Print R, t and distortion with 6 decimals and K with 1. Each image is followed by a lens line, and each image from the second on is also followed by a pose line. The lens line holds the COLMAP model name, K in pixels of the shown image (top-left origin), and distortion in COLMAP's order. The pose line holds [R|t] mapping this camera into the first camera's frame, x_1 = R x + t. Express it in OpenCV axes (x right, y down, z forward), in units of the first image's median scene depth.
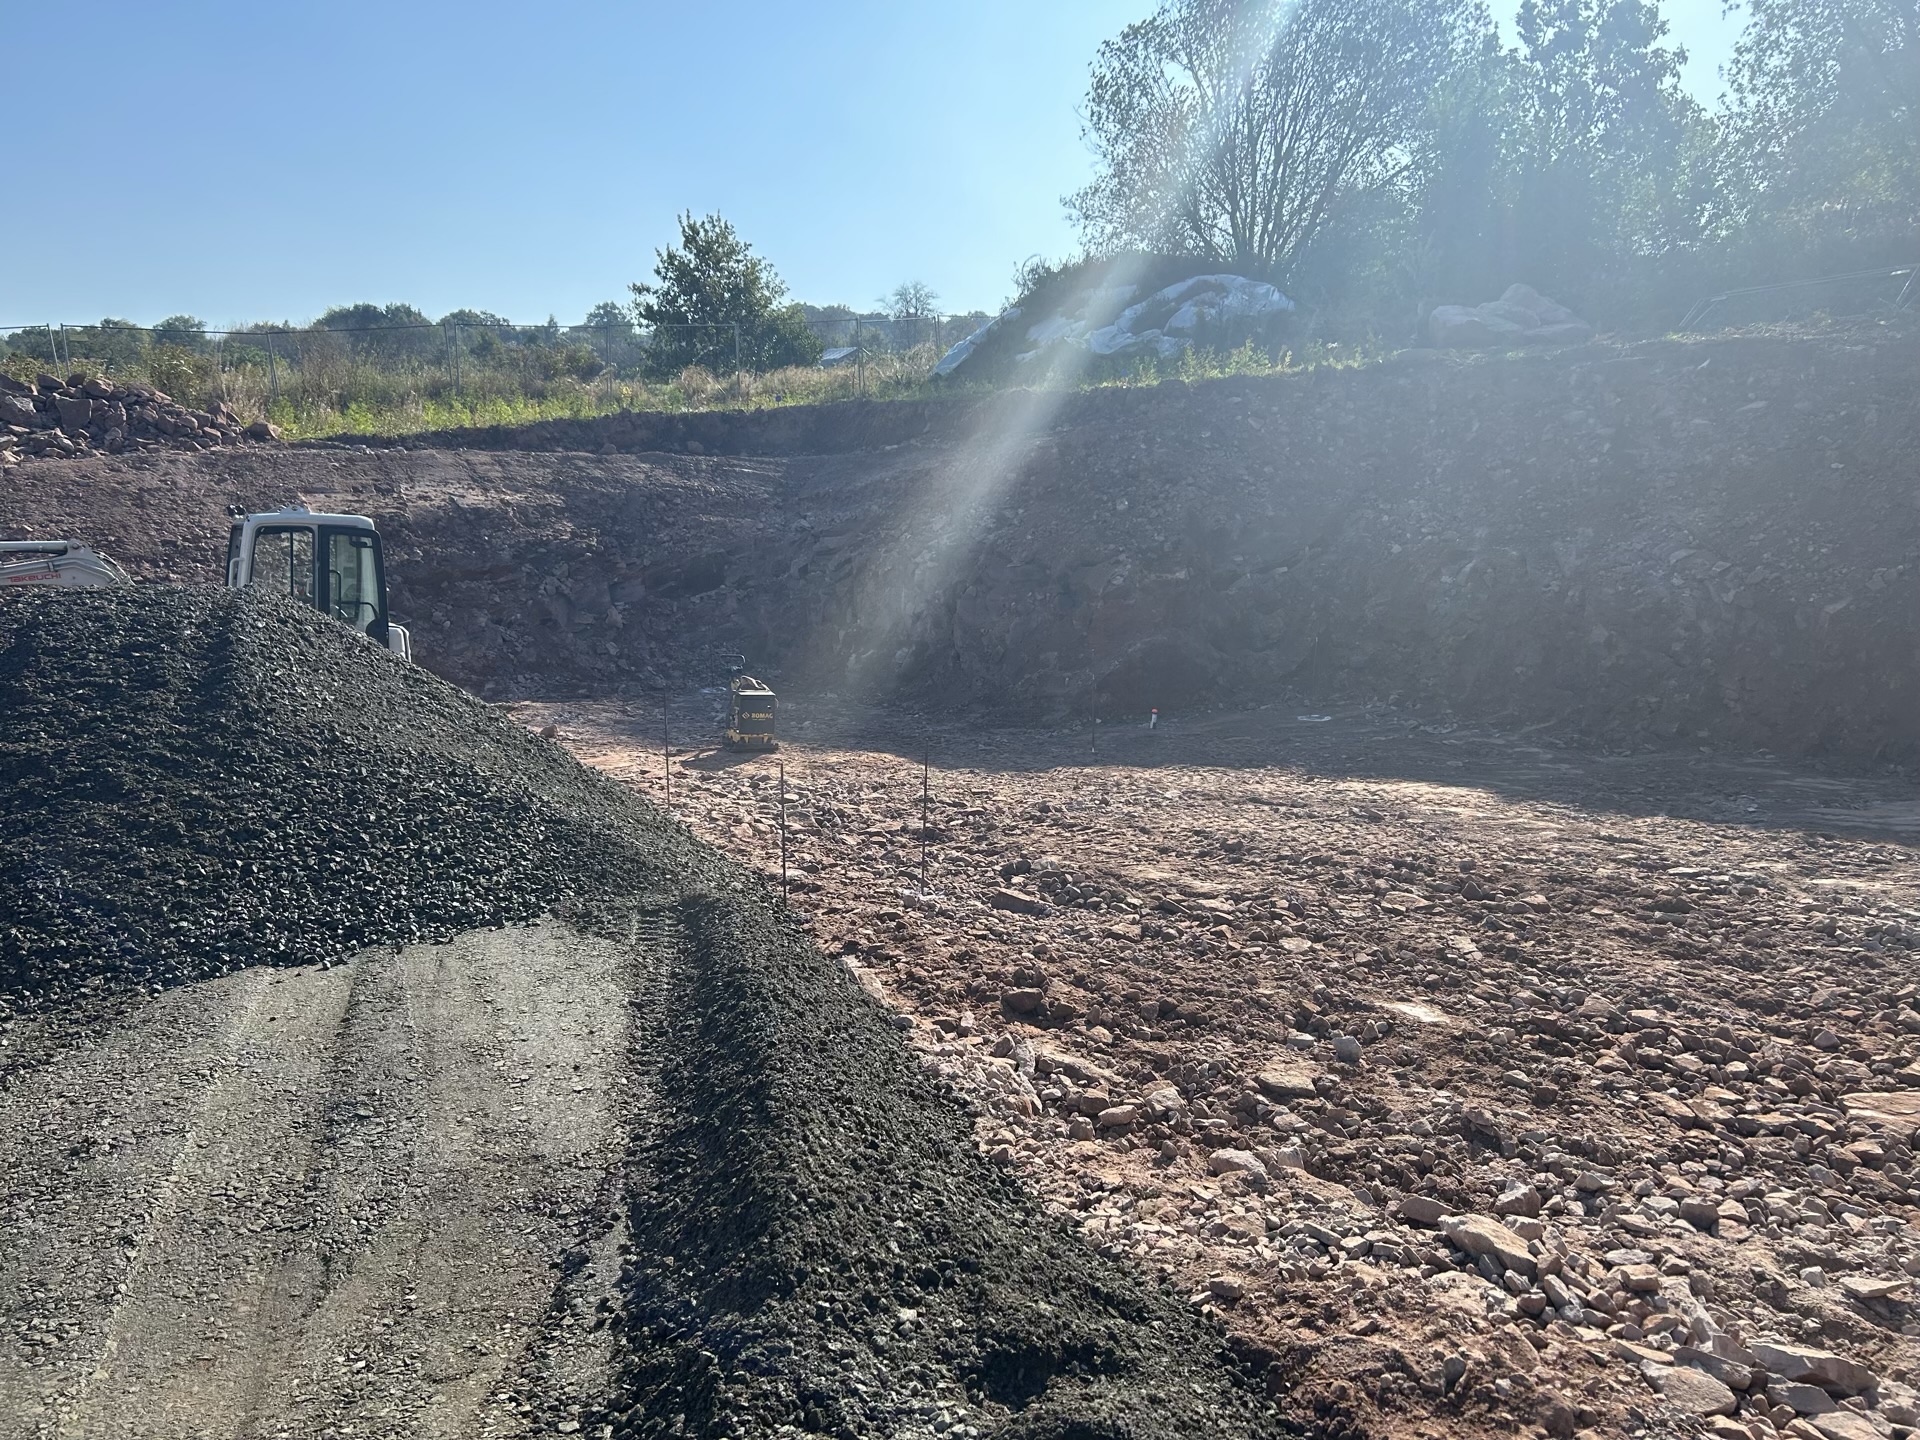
lens RADIAL K [[1442.8, 0, 965.6], [0, 1442.8, 716.1], [0, 0, 1]] dist [0.049253, -0.051695]
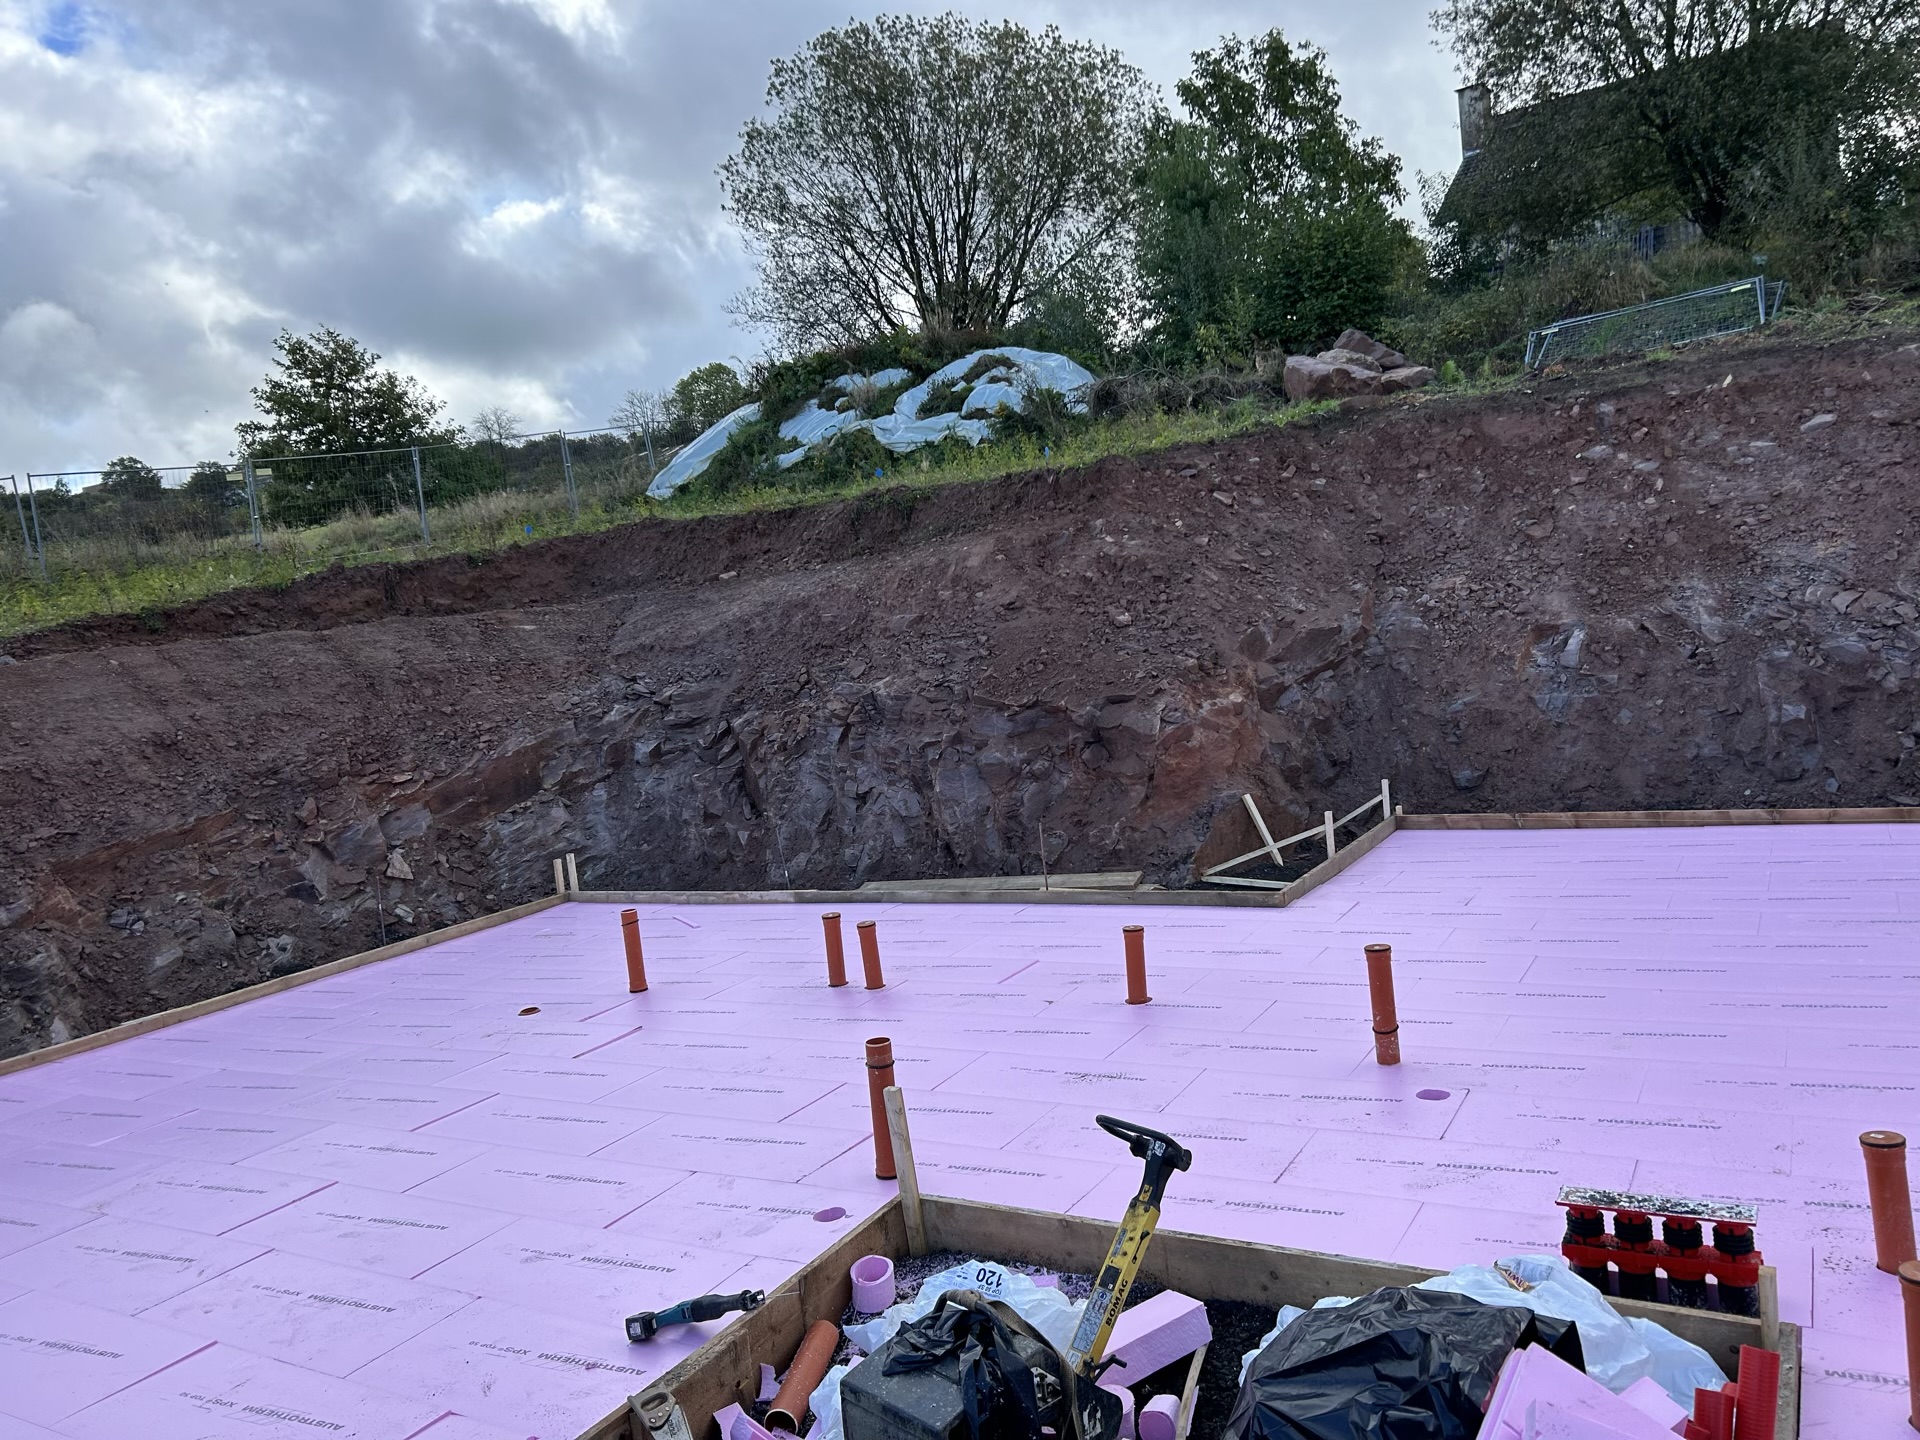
lens RADIAL K [[1442.8, 0, 976.7], [0, 1442.8, 703.8], [0, 0, 1]] dist [0.049253, -0.051695]
pose [[0.953891, -0.129886, 0.270594, -0.063493], [0.151117, 0.986749, -0.059073, -0.024628], [-0.259336, 0.097240, 0.960880, 0.109187]]
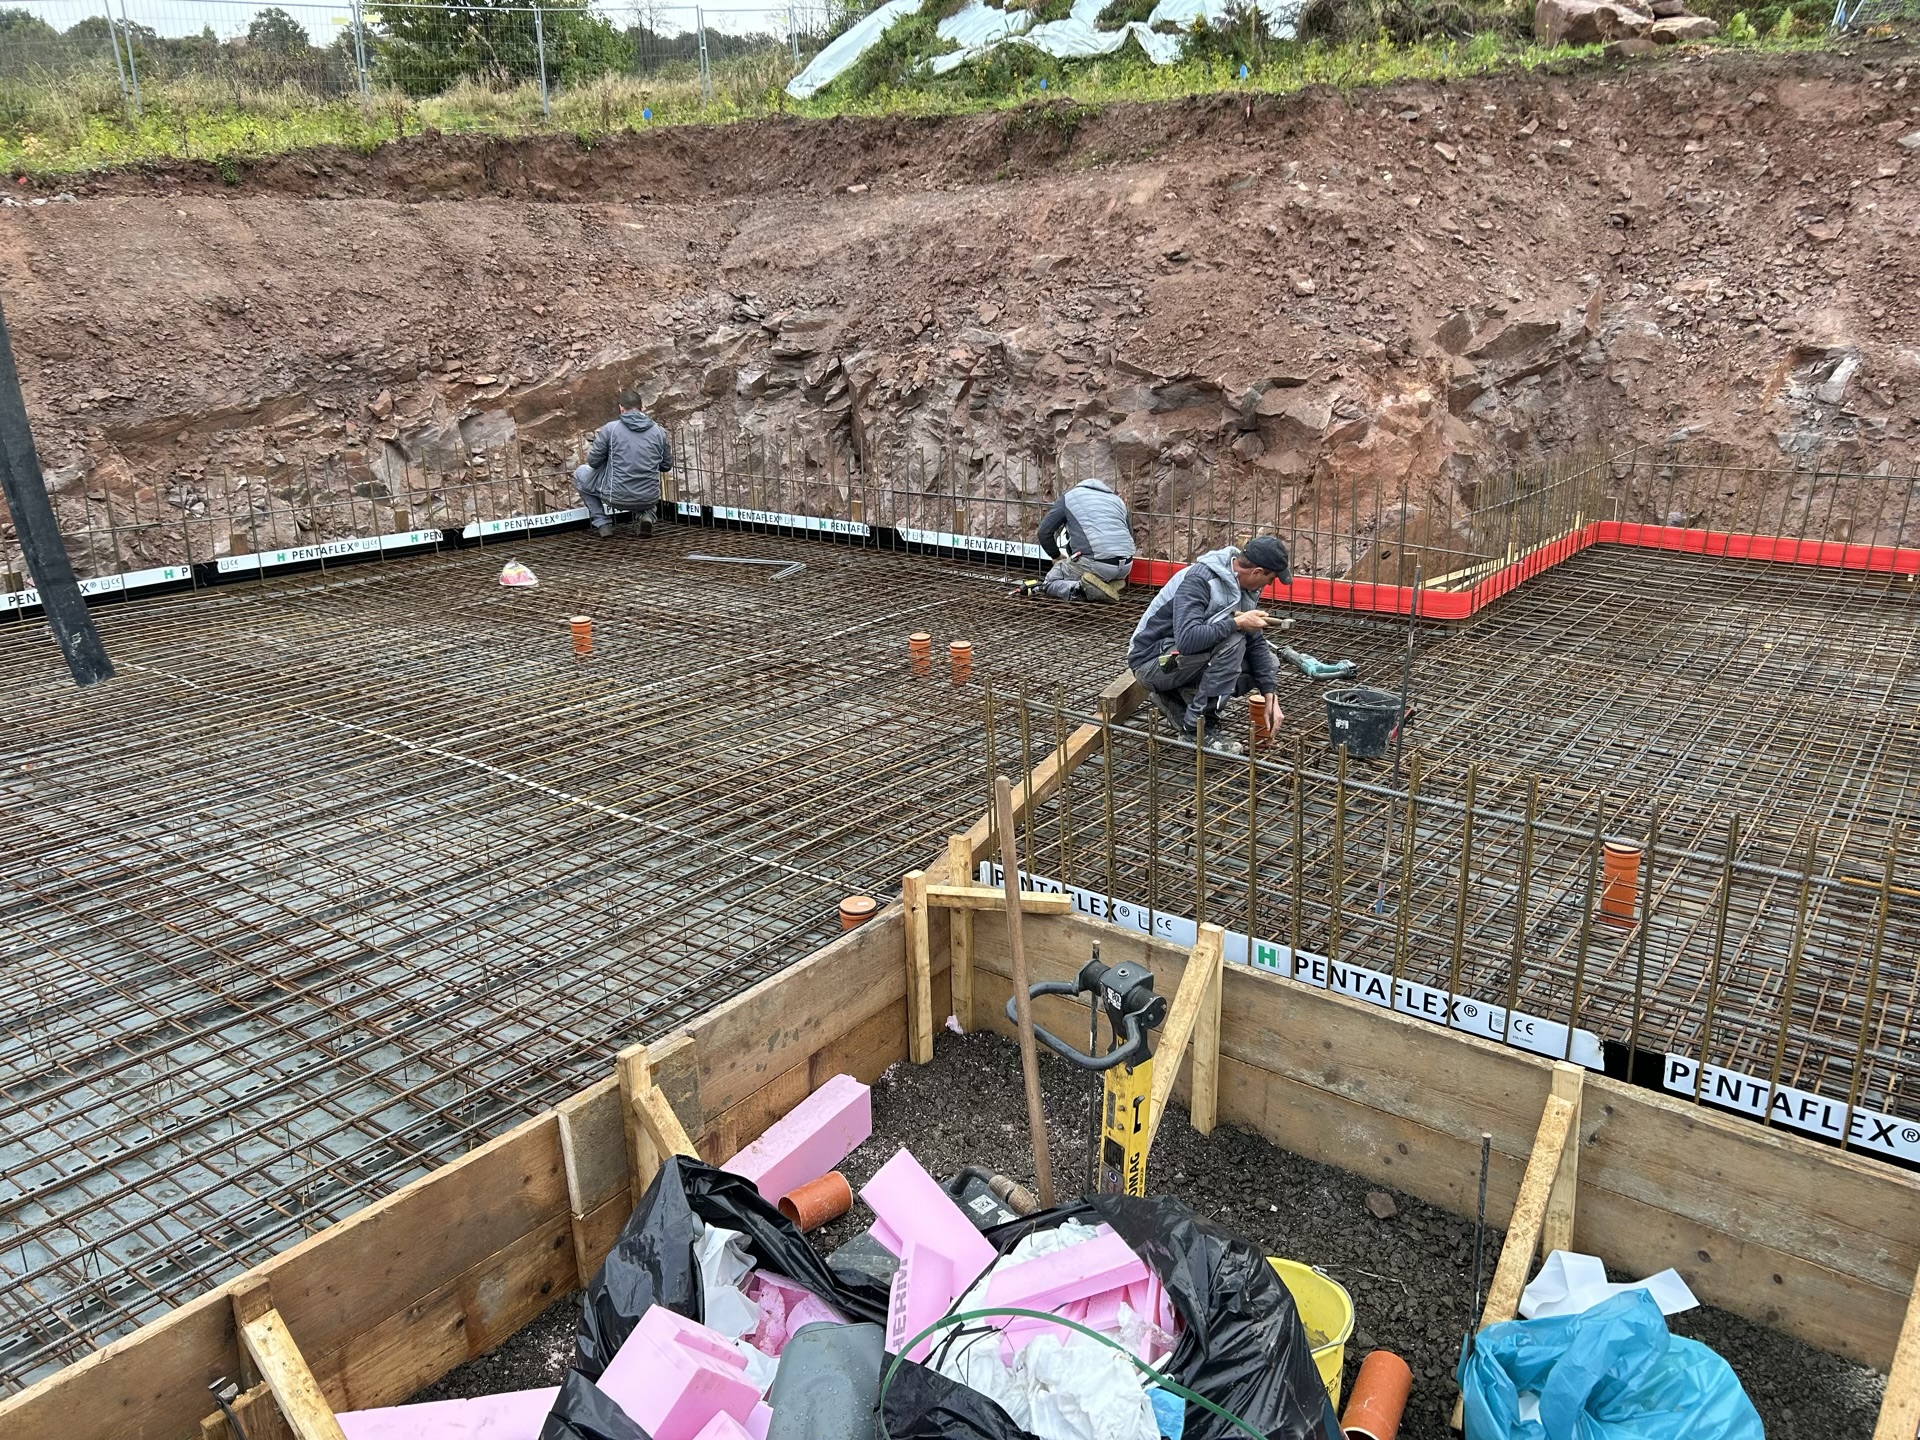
lens RADIAL K [[1442.8, 0, 966.9], [0, 1442.8, 716.3], [0, 0, 1]] dist [0.049253, -0.051695]
pose [[0.984674, -0.062759, 0.162719, -0.056899], [0.034869, 0.985016, 0.168904, -0.025648], [-0.170881, -0.160641, 0.972108, 0.134207]]
